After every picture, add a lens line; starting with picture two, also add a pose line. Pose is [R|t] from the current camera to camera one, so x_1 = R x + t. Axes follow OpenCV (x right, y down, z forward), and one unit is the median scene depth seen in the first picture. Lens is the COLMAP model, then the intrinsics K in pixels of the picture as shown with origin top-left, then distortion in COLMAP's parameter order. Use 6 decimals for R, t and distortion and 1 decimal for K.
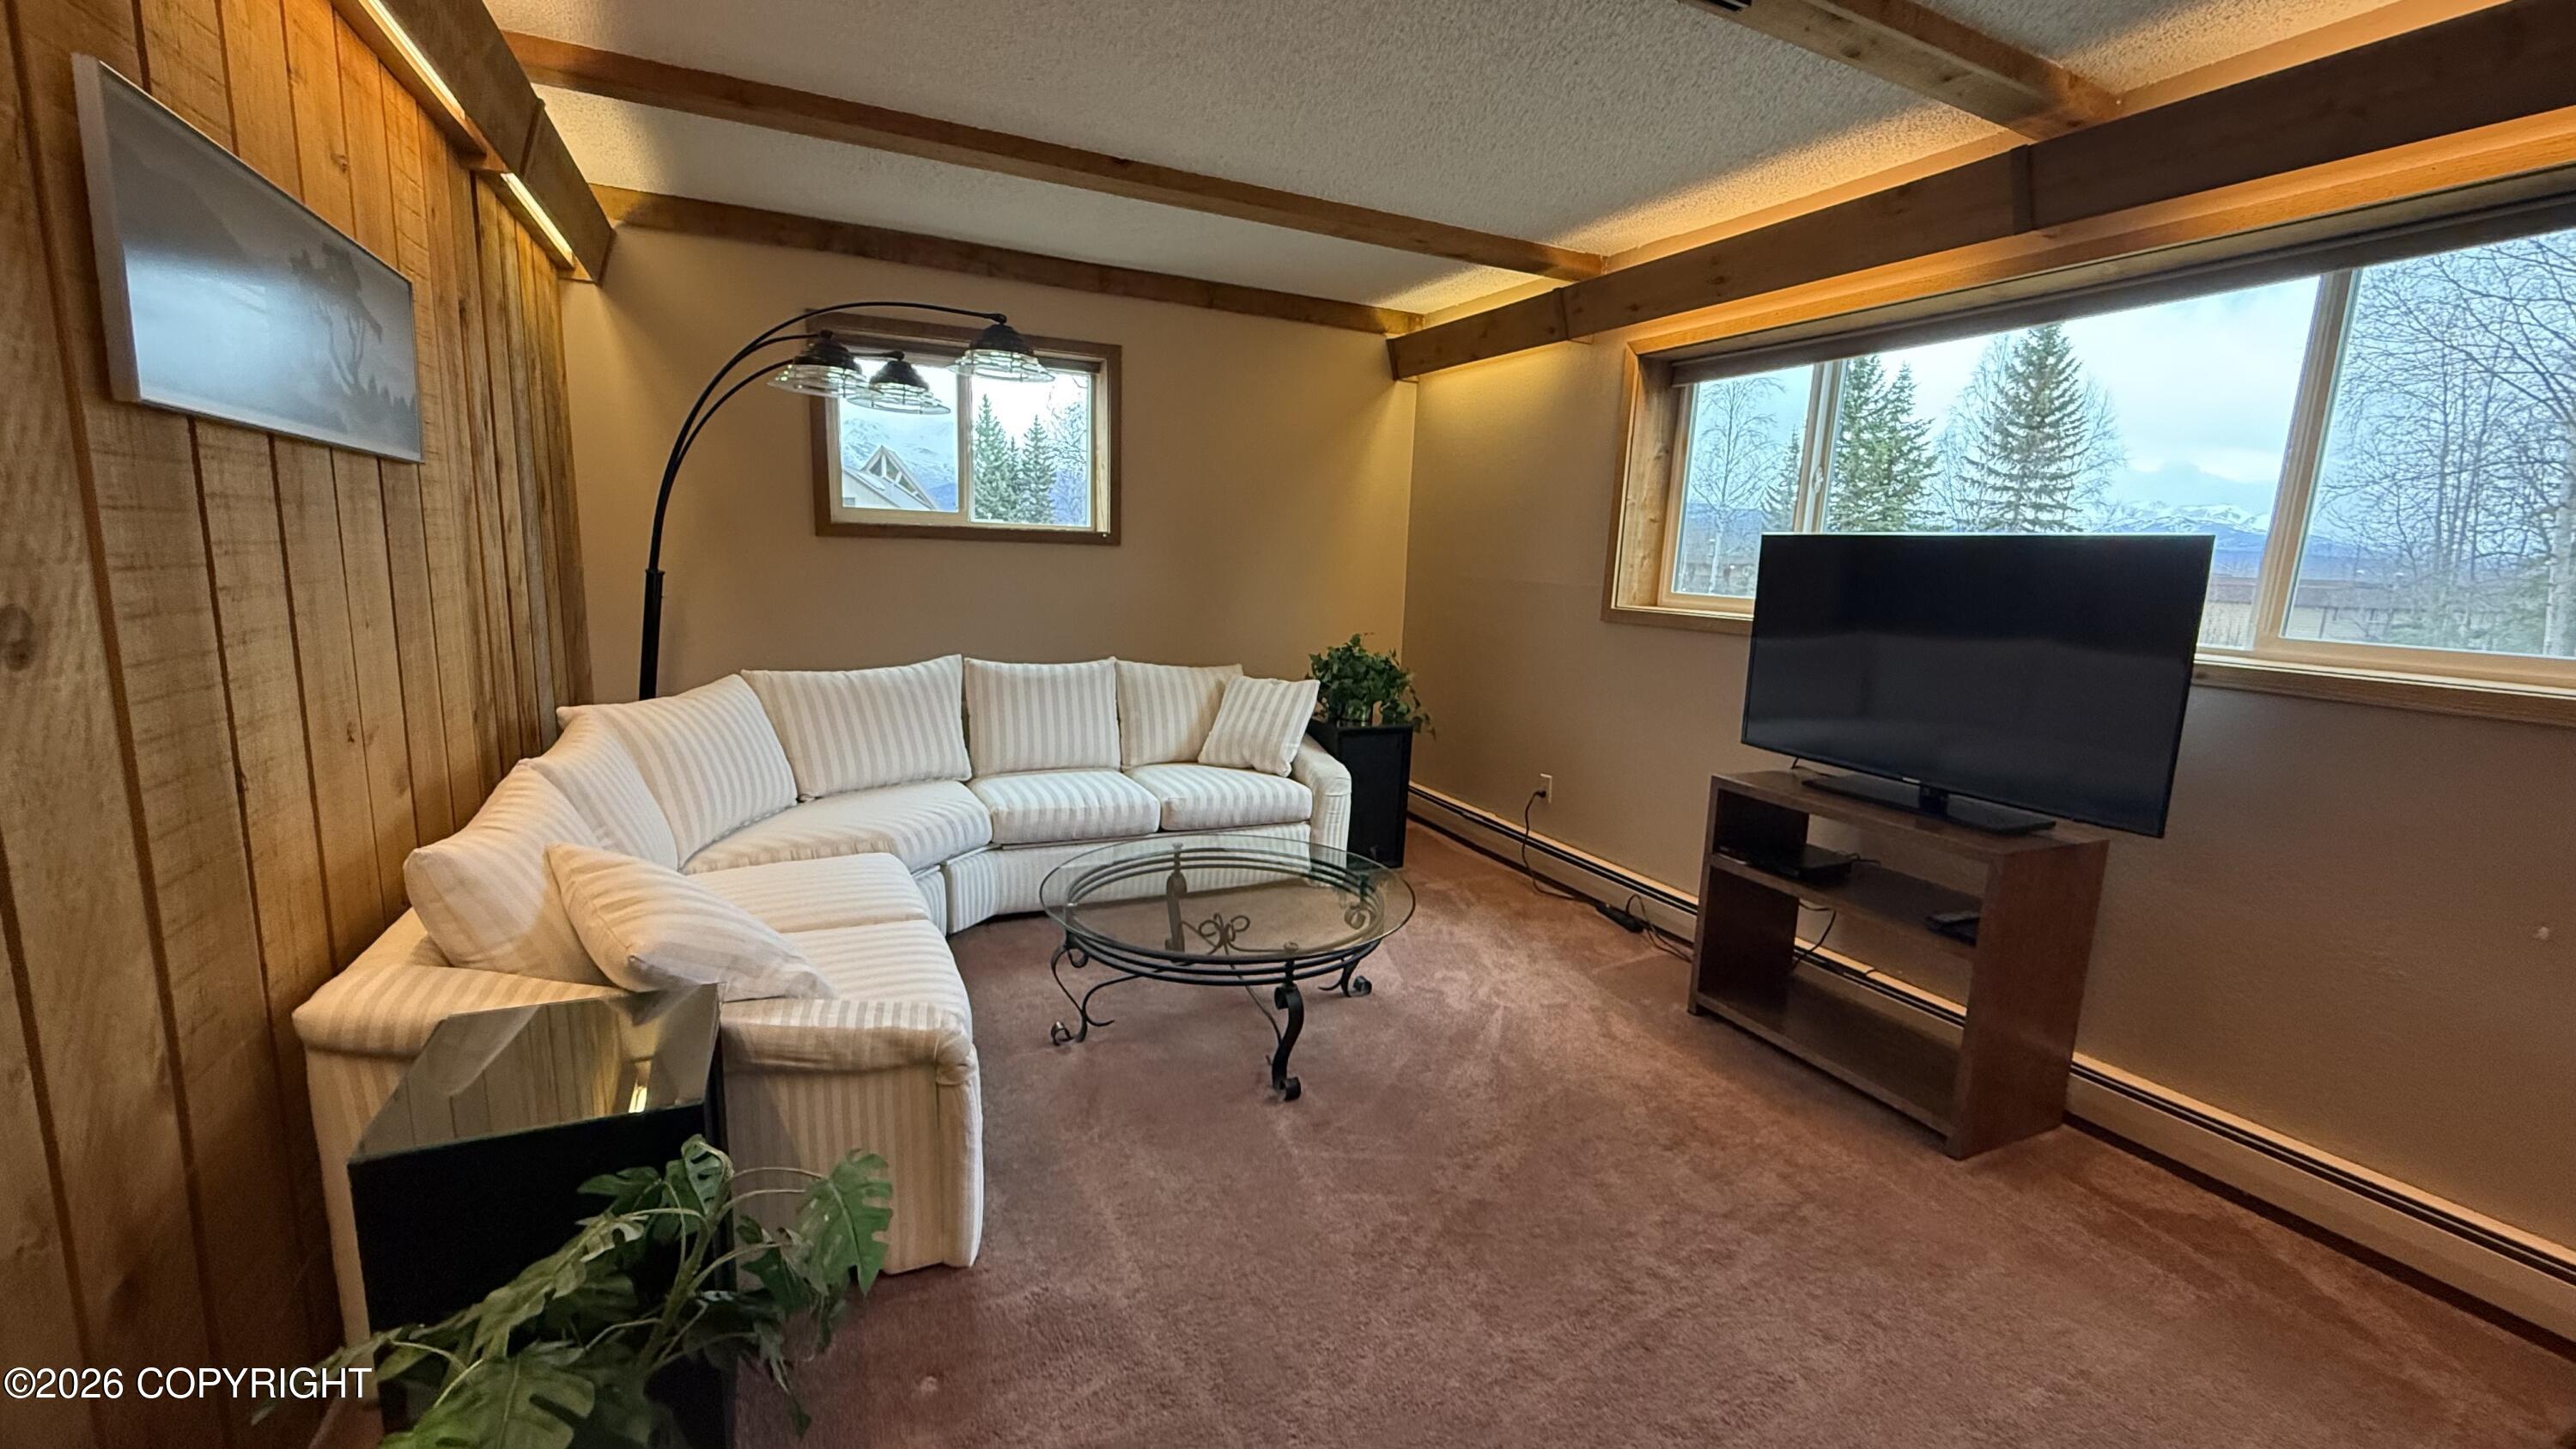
lens RADIAL K [[1022.4, 0, 1282.0], [0, 1022.4, 725.9], [0, 0, 1]] dist [-0.000573, -0.000121]
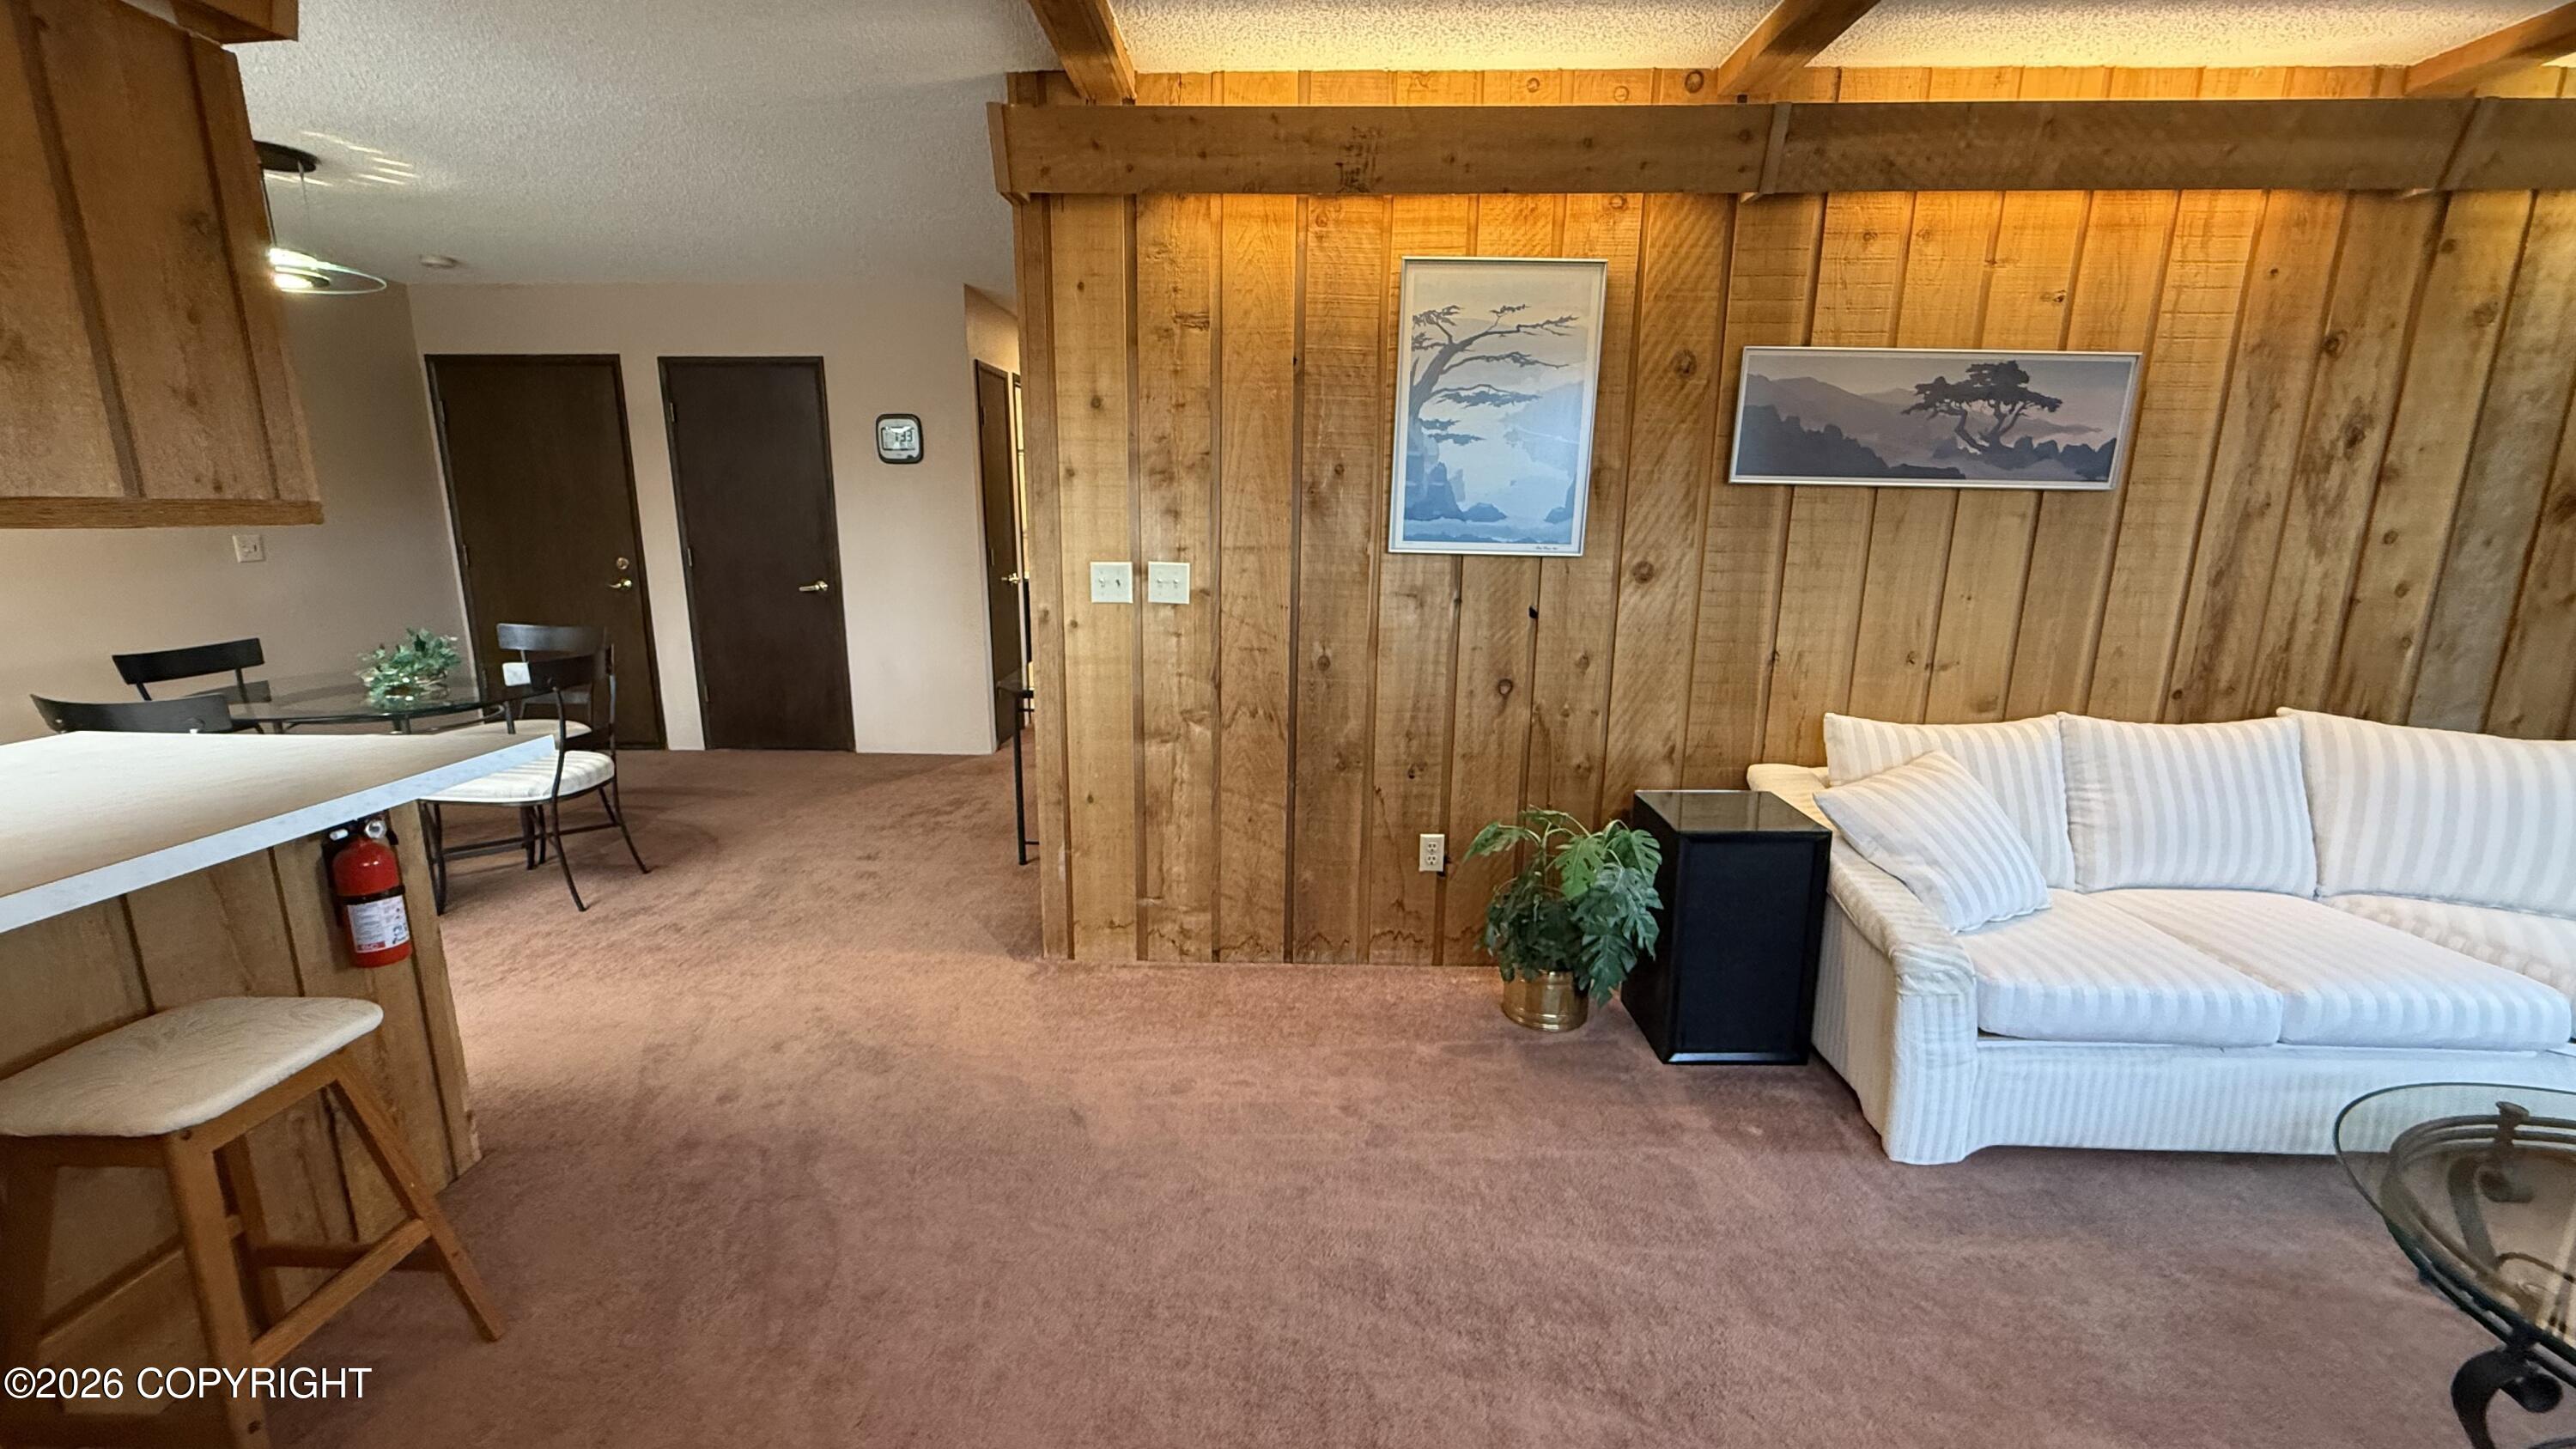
lens RADIAL K [[1022.4, 0, 1282.0], [0, 1022.4, 725.9], [0, 0, 1]] dist [-0.000573, -0.000121]
pose [[-0.452014, 0.146320, -0.879928, 0.480777], [-0.179461, 0.951367, 0.250388, -0.053568], [0.873772, 0.271092, -0.403772, 0.366240]]
